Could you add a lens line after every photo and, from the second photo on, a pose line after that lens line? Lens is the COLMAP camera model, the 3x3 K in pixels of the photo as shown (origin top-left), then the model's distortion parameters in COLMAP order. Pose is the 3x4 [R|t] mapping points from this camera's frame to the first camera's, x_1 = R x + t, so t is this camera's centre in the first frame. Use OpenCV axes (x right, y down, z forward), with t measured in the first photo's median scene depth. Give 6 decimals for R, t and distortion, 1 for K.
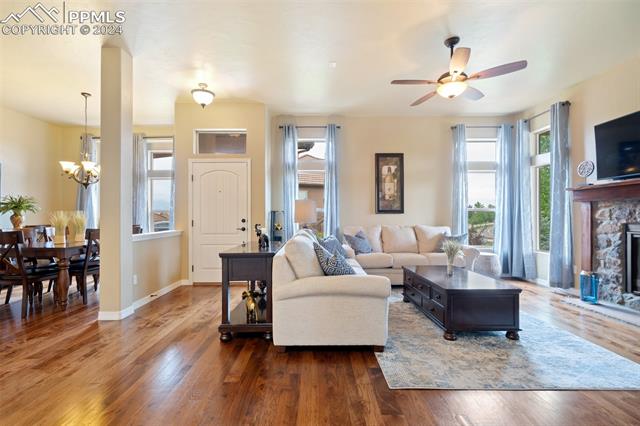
lens RADIAL K [[292.9, 0, 315.5], [0, 292.9, 217.1], [0, 0, 1]] dist [-0.002200, 0.002219]
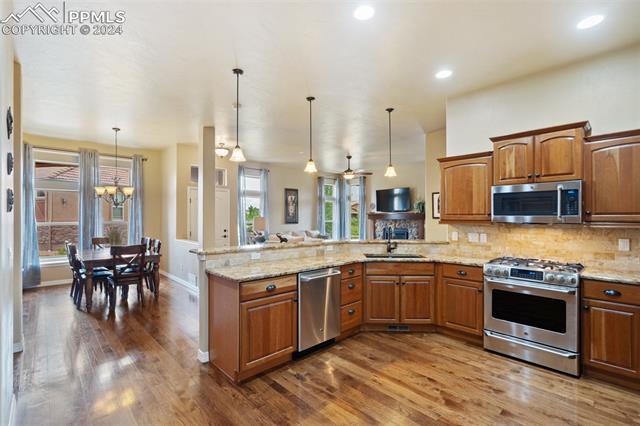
lens RADIAL K [[292.9, 0, 319.3], [0, 292.9, 216.7], [0, 0, 1]] dist [-0.002200, 0.002219]
pose [[0.721670, 0.002421, 0.692233, -0.904897], [-0.002157, 0.999997, -0.001249, -0.056659], [-0.692234, -0.000592, 0.721673, -0.392728]]
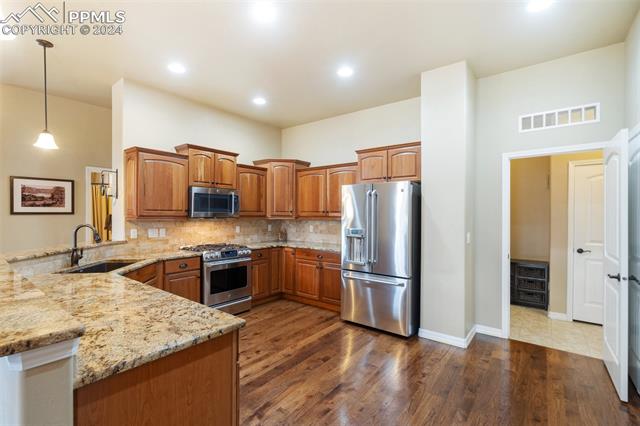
lens RADIAL K [[292.9, 0, 314.2], [0, 292.9, 215.3], [0, 0, 1]] dist [-0.002200, 0.002219]
pose [[-0.783561, -0.005199, 0.621293, -0.891318], [-0.004233, 0.999986, 0.003029, -0.054830], [-0.621300, -0.000256, -0.783573, 0.222924]]
